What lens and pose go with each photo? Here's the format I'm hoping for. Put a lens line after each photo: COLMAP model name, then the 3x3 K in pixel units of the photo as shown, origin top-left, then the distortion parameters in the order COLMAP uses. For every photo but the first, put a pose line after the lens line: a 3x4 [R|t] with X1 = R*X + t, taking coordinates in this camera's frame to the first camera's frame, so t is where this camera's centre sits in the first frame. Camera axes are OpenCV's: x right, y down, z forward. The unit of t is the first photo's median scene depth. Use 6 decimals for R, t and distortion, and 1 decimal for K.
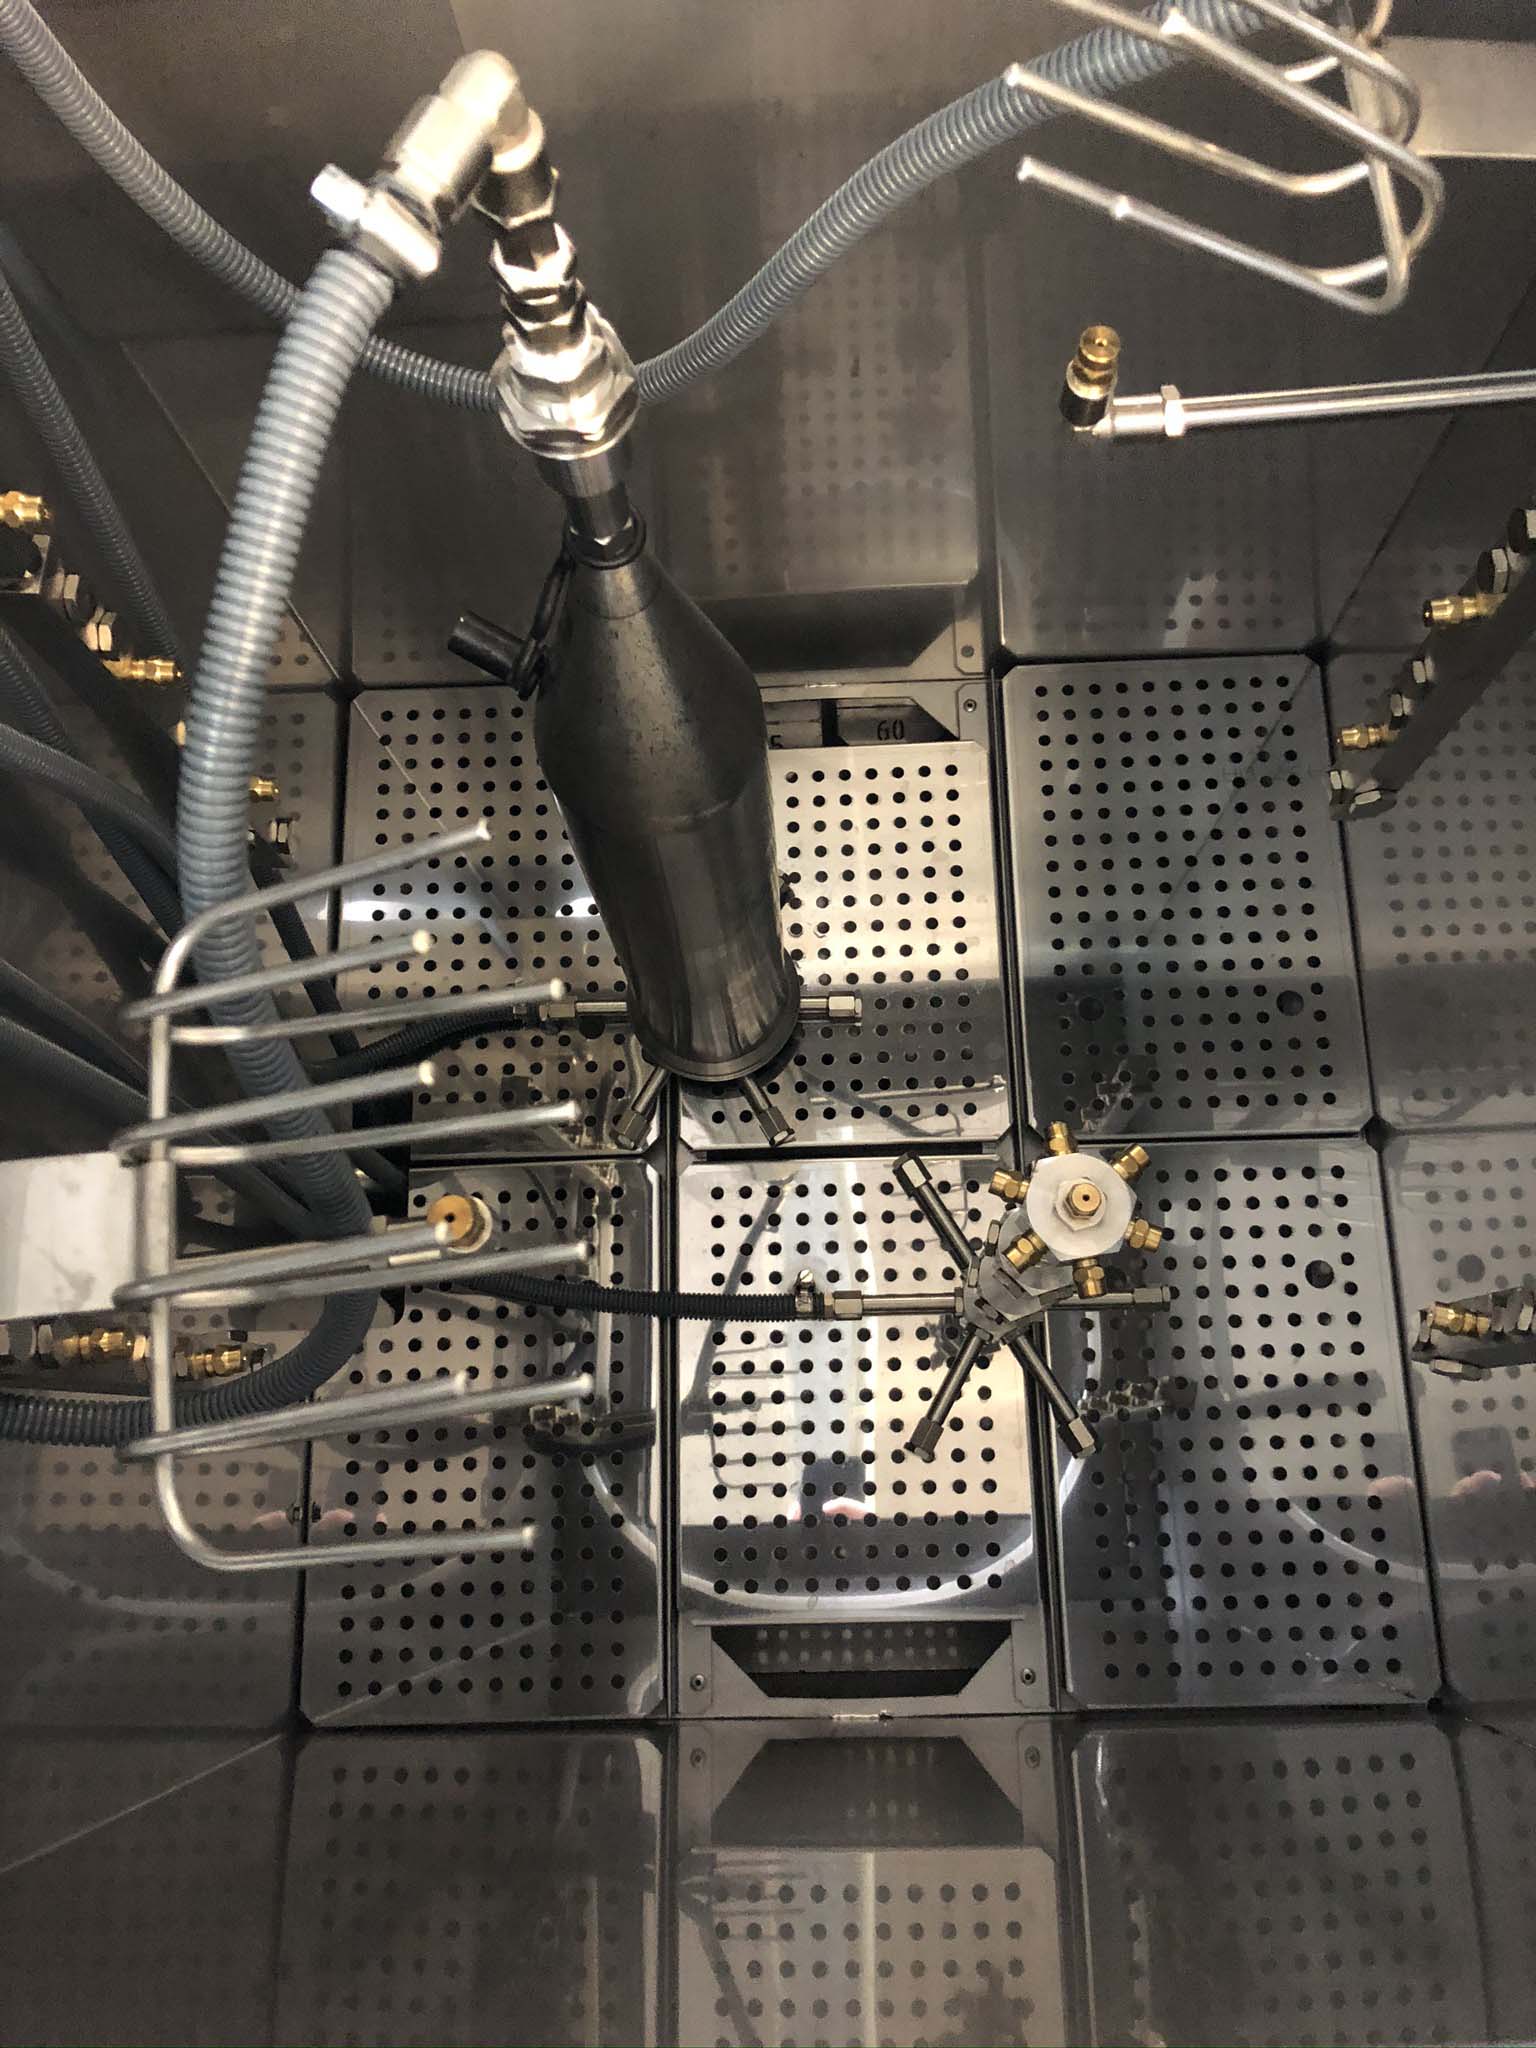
lens RADIAL K [[1655.8, 0, 770.8], [0, 1655.8, 1050.1], [0, 0, 1]] dist [-0.012485, -0.000297]
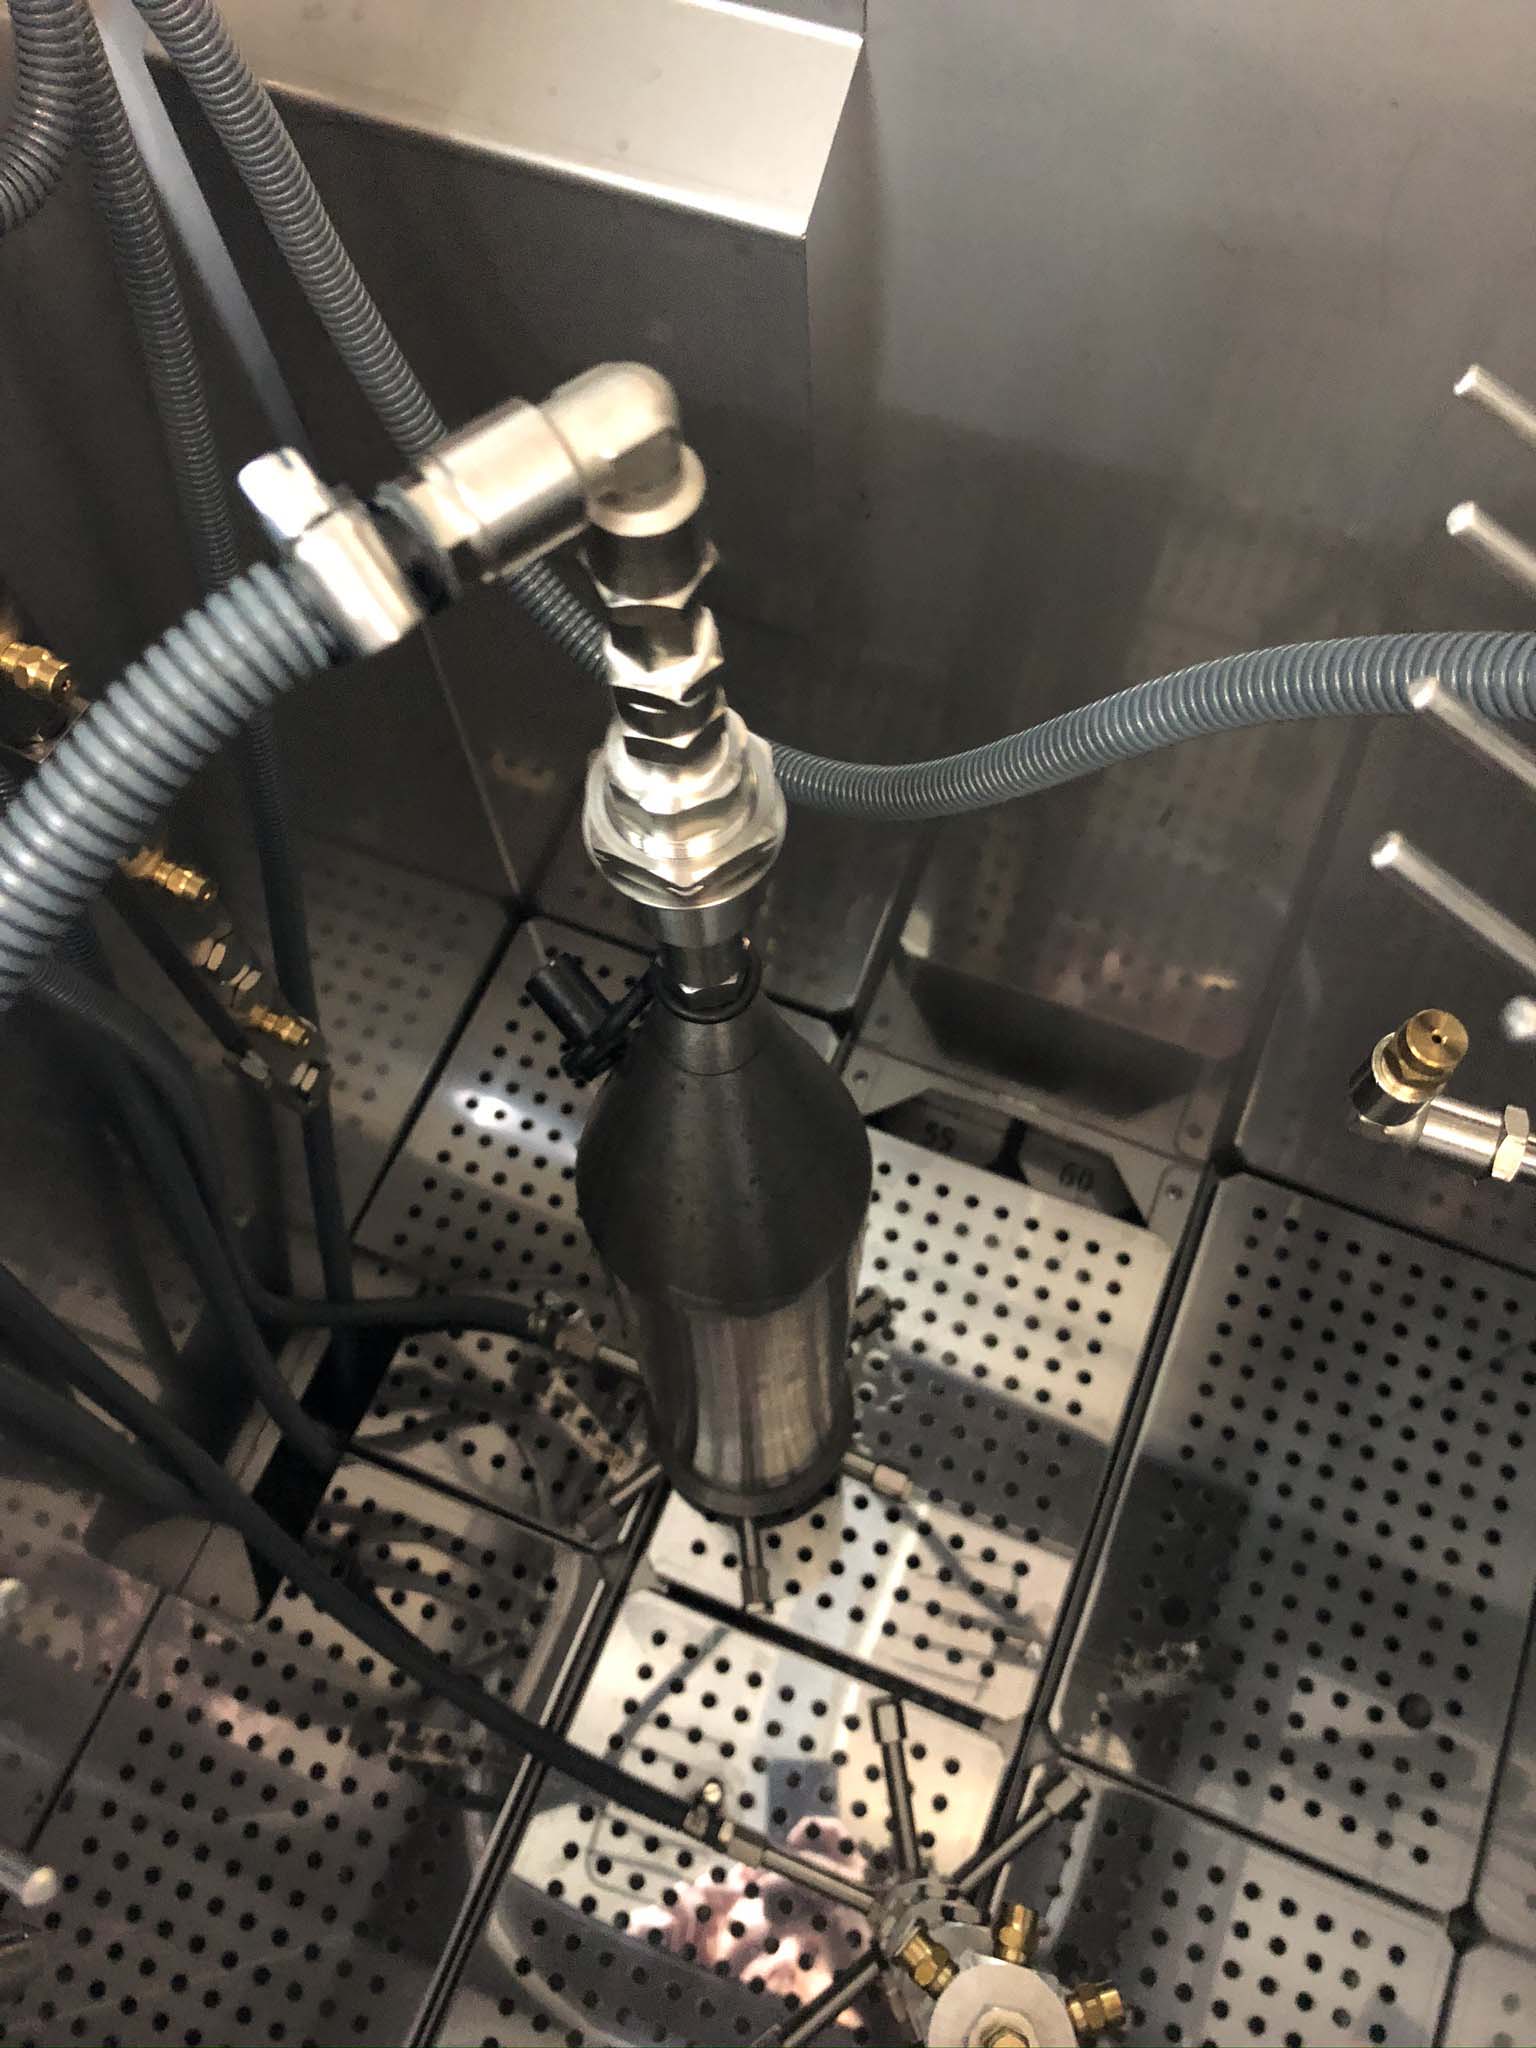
lens RADIAL K [[1676.1, 0, 768.0], [0, 1676.1, 1024.0], [0, 0, 1]] dist [-0.001266, 0.002472]
pose [[0.915742, 0.376135, -0.141204, 0.019878], [-0.393813, 0.909934, -0.130121, -0.102574], [0.079543, 0.174765, 0.981392, 0.135804]]
